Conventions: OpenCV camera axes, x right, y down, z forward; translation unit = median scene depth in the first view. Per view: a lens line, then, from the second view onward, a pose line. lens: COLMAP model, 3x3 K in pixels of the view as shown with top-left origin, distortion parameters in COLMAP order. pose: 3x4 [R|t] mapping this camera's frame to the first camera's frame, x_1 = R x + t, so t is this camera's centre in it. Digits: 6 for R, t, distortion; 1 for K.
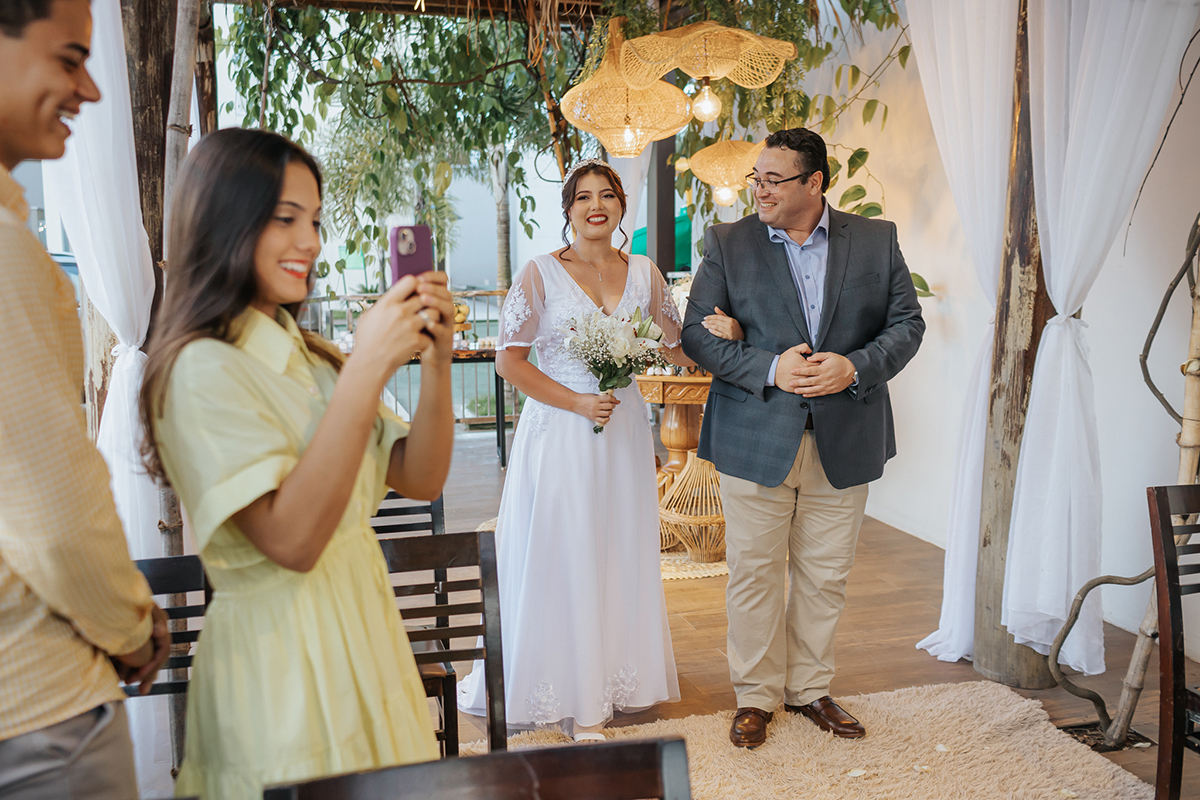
lens RADIAL K [[1199.6, 0, 590.9], [0, 1199.6, 405.2], [0, 0, 1]] dist [0.003867, 0.000000]
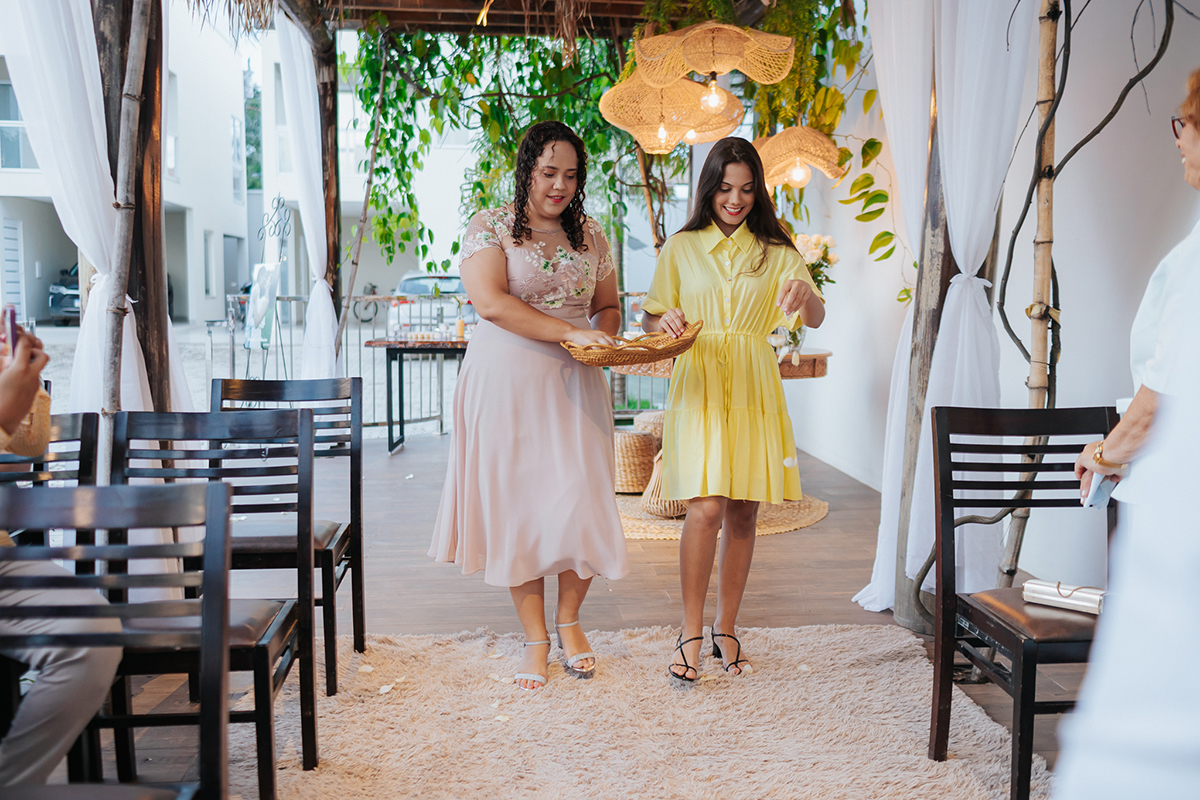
lens RADIAL K [[1199.6, 0, 570.6], [0, 1199.6, 427.7], [0, 0, 1]] dist [0.003867, 0.000000]
pose [[0.976046, 0.033738, -0.214931, 0.156046], [-0.037584, 0.999198, -0.013830, 0.046732], [0.214292, 0.021577, 0.976531, -0.050250]]
